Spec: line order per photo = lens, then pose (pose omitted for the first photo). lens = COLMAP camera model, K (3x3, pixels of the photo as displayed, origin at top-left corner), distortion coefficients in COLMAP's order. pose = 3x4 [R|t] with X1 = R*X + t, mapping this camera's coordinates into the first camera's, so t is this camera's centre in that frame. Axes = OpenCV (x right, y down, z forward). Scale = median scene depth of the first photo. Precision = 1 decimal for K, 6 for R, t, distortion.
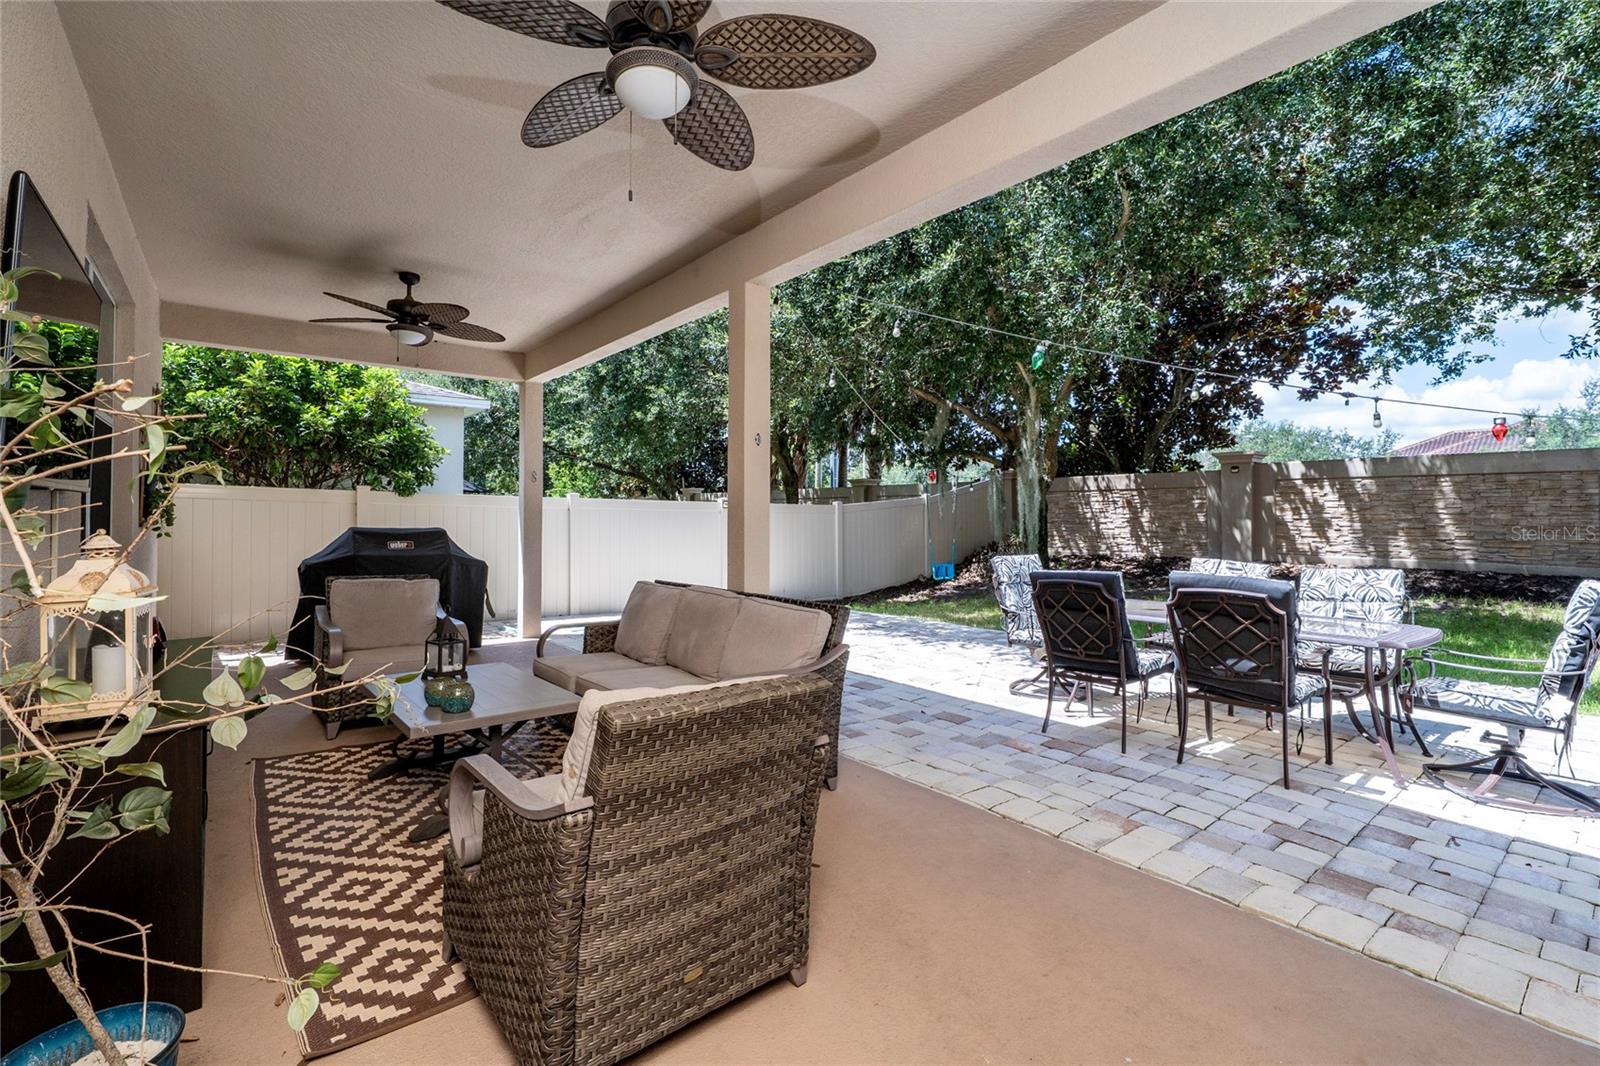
lens RADIAL K [[681.4, 0, 800.8], [0, 681.4, 522.8], [0, 0, 1]] dist [0.003043, 0.001178]
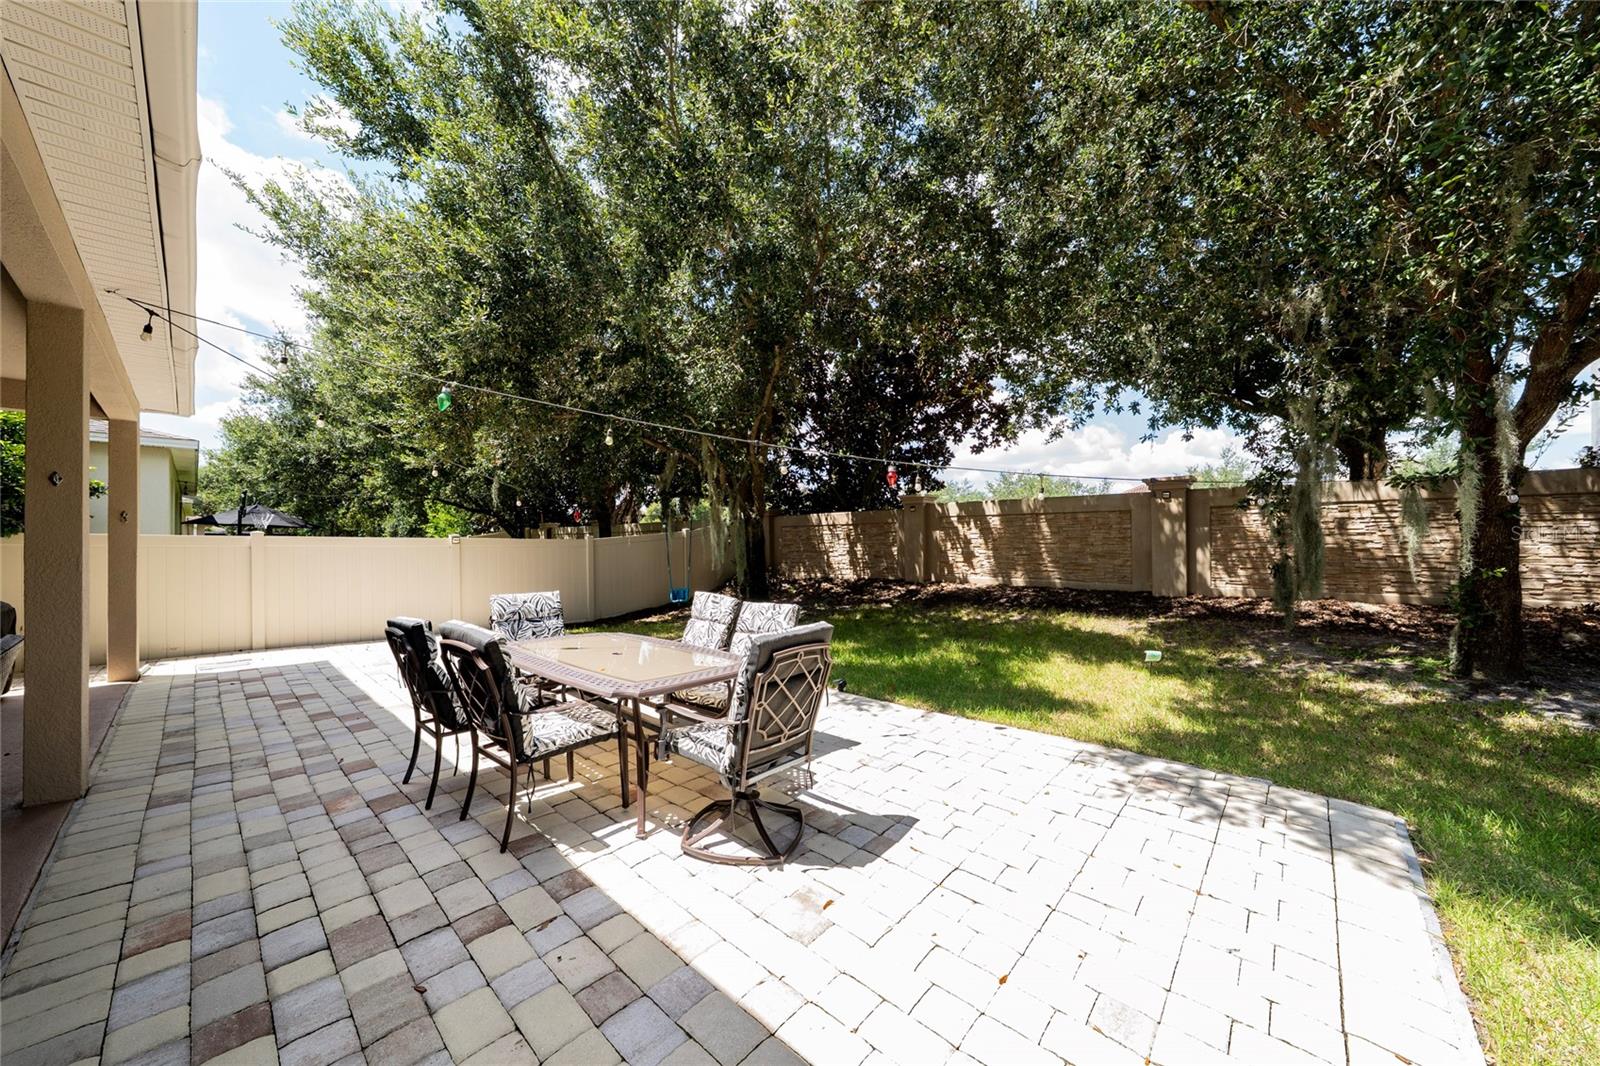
lens RADIAL K [[548.8, 0, 795.0], [0, 548.8, 536.4], [0, 0, 1]] dist [-0.000964, 0.000202]
pose [[0.991091, -0.001977, 0.133168, 0.312366], [0.005287, 0.999686, -0.024505, -0.007565], [-0.133078, 0.024991, 0.990790, 0.058753]]
